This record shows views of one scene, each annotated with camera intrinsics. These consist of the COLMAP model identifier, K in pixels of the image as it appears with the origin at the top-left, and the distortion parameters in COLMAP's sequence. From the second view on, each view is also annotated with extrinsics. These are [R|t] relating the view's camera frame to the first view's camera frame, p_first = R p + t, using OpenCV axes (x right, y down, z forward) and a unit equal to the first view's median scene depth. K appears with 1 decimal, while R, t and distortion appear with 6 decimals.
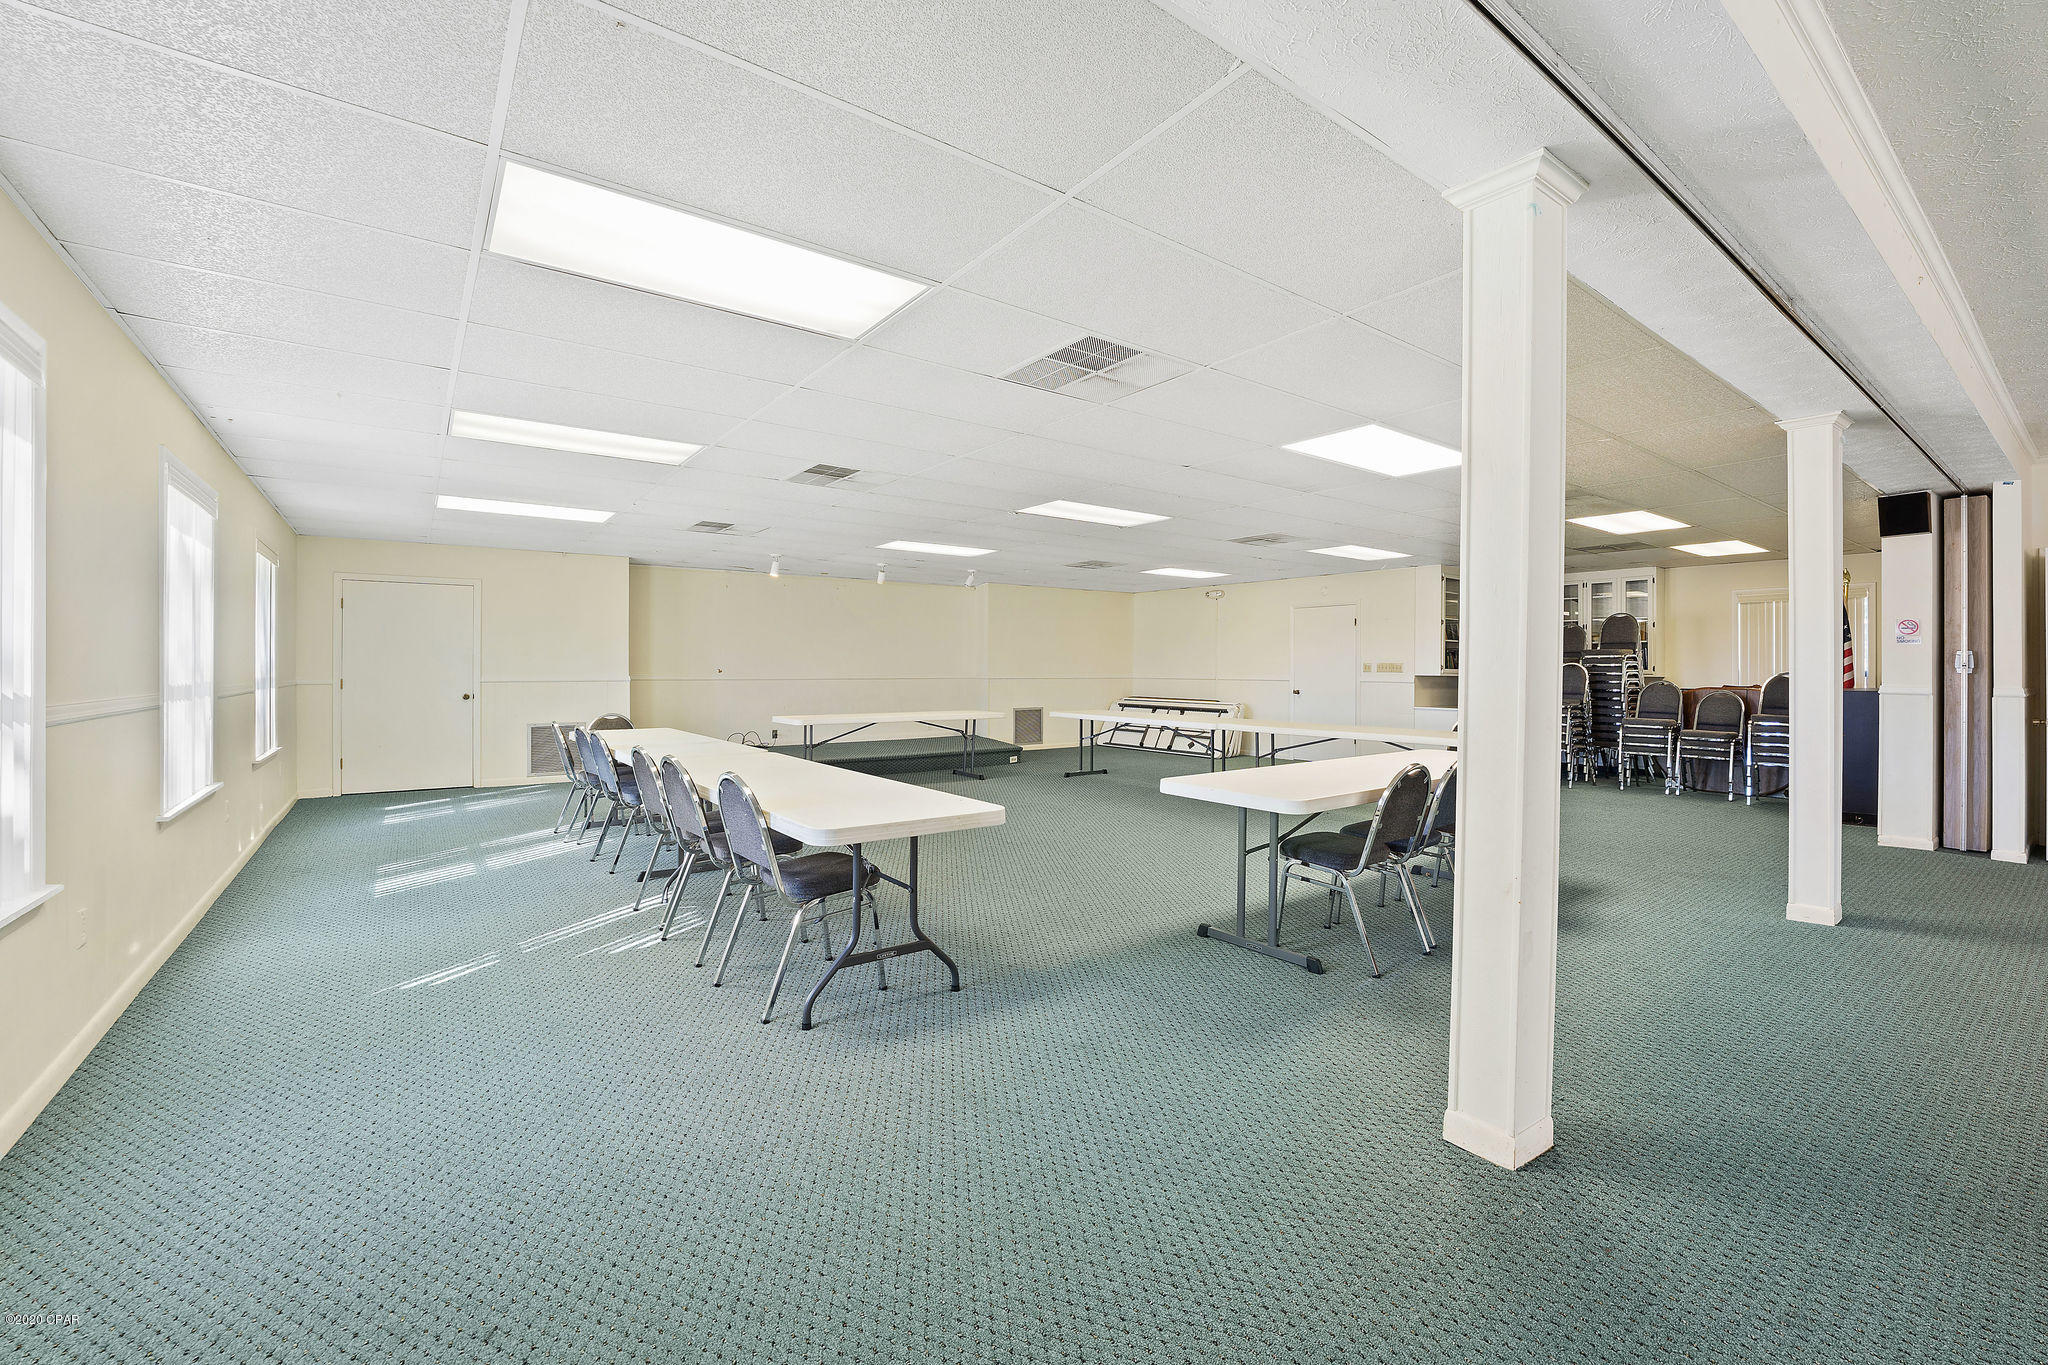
lens RADIAL K [[834.5, 0, 1031.2], [0, 834.5, 672.4], [0, 0, 1]] dist [-0.026475, 0.000599]
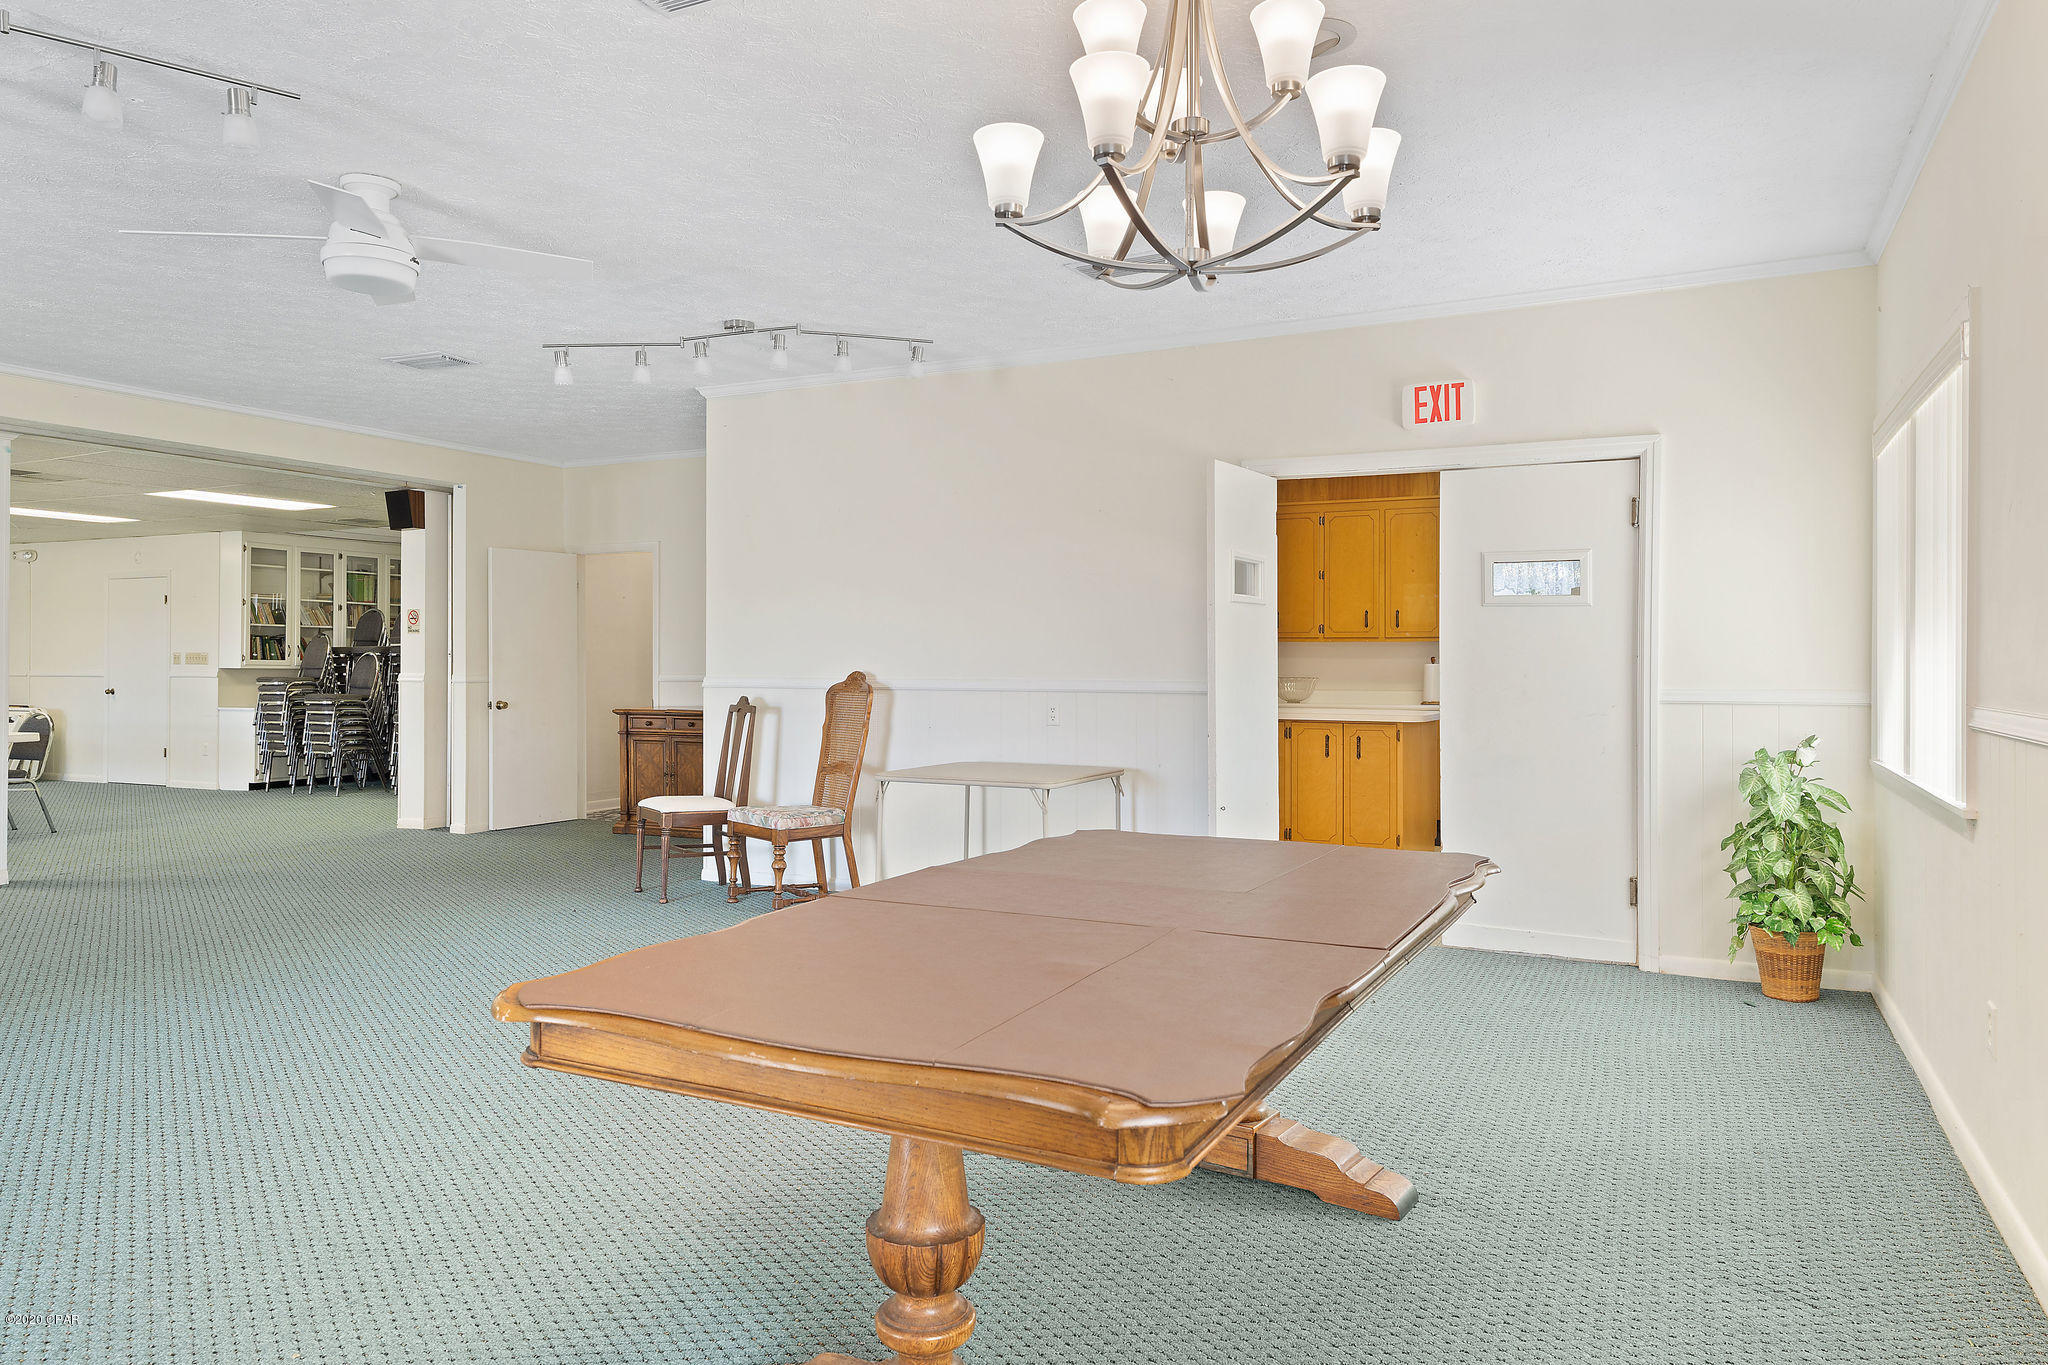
lens RADIAL K [[1376.8, 0, 1028.4], [0, 1376.8, 669.2], [0, 0, 1]] dist [0.018231, 0.001561]
pose [[0.888700, -0.008148, 0.458416, 0.603104], [0.006947, 0.999967, 0.004305, 0.005356], [-0.458436, -0.000641, 0.888727, -0.580576]]
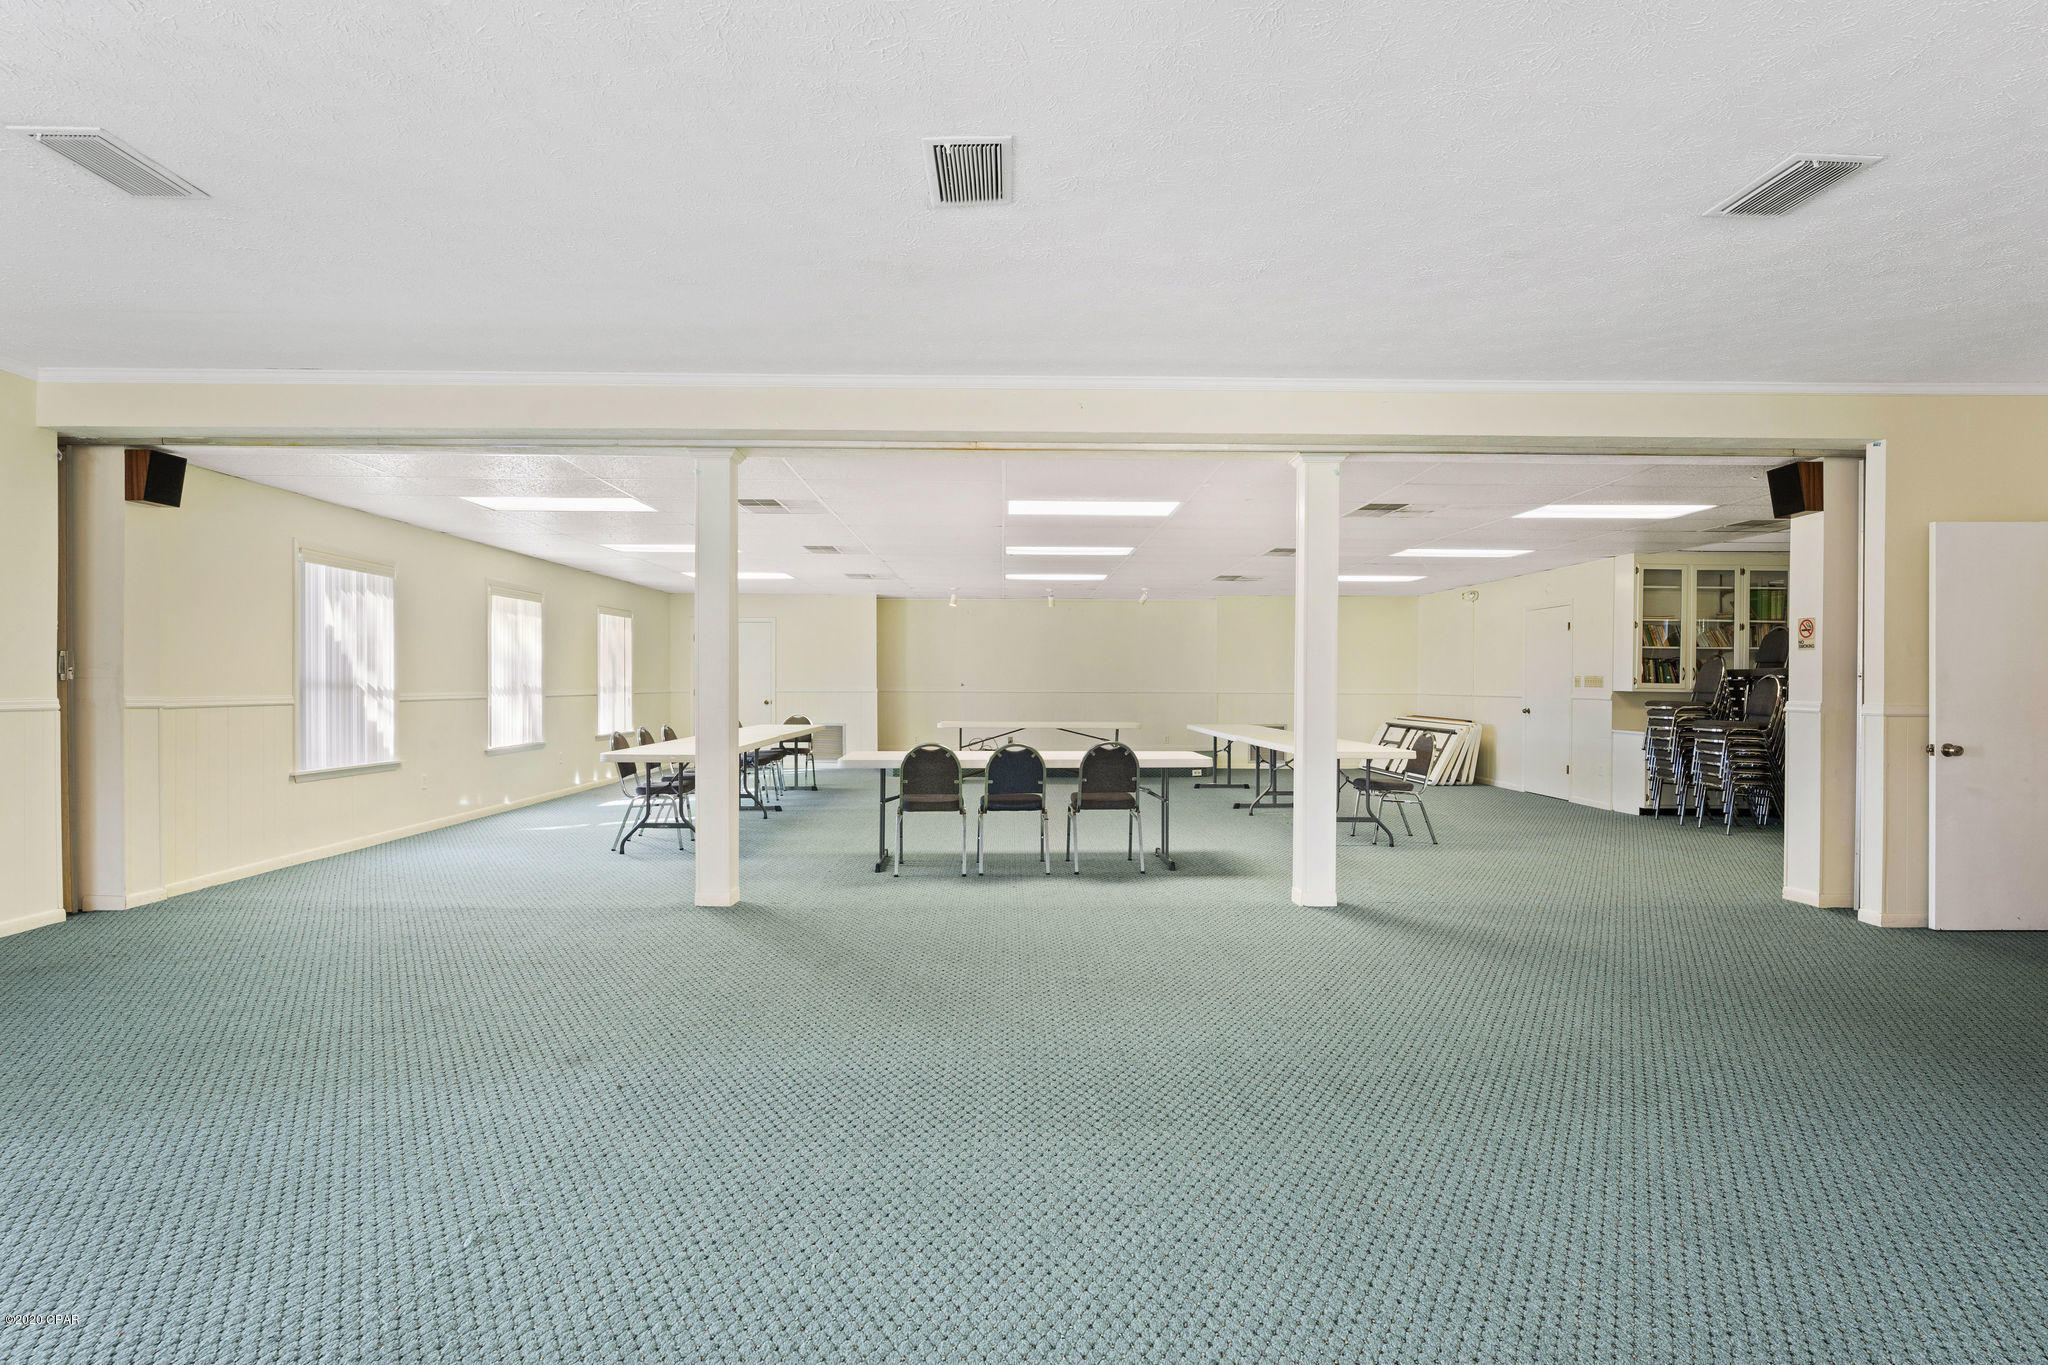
lens RADIAL K [[1063.8, 0, 1017.1], [0, 1063.8, 683.8], [0, 0, 1]] dist [-0.001964, 0.000448]
pose [[0.813832, -0.001039, -0.581100, 0.657231], [-0.001658, 0.999990, -0.004110, 0.002600], [0.581098, 0.004308, 0.813822, -0.192144]]
